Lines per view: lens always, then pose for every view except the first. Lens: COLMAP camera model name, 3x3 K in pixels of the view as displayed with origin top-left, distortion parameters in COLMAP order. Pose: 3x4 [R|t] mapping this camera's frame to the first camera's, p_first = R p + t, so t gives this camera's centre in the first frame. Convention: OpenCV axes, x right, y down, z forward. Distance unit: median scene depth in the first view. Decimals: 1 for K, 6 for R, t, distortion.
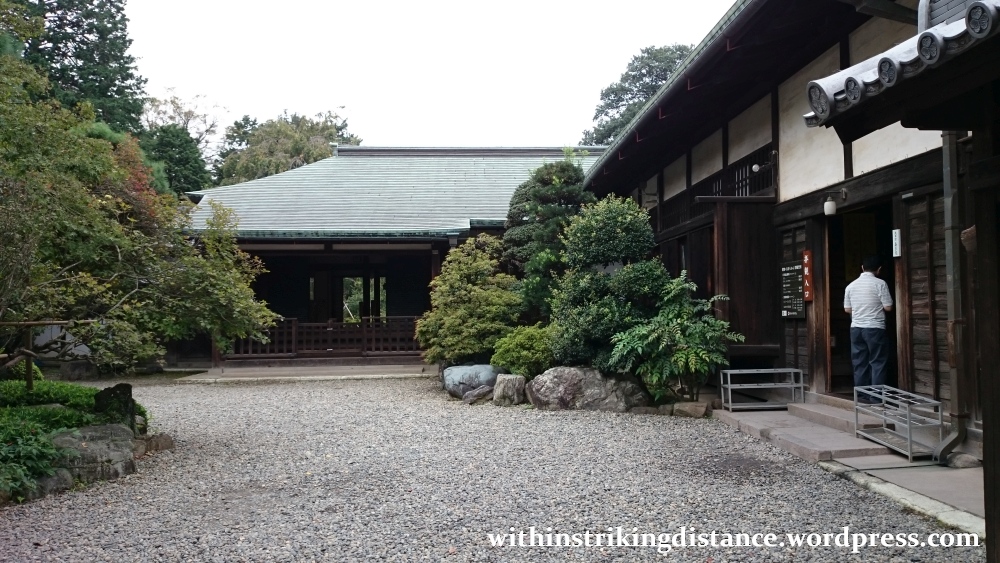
lens RADIAL K [[809.2, 0, 500.0], [0, 809.2, 281.5], [0, 0, 1]] dist [0.100437, -0.150491]
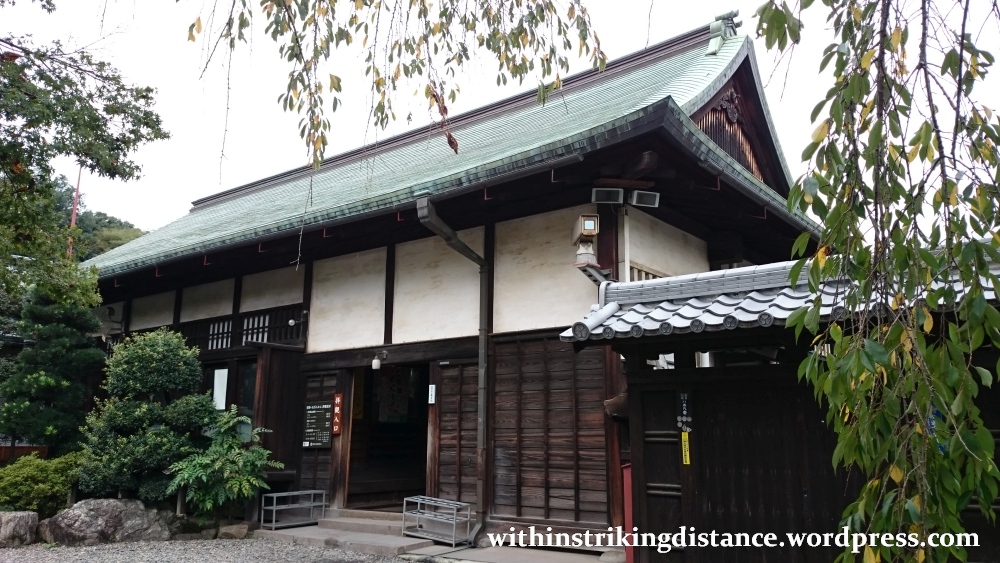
lens RADIAL K [[809.2, 0, 500.0], [0, 809.2, 281.5], [0, 0, 1]] dist [0.100437, -0.150491]
pose [[0.647119, 0.161249, 0.745141, -0.426261], [-0.037703, 0.982950, -0.179968, 0.008906], [-0.761456, 0.088367, 0.642165, -0.026410]]
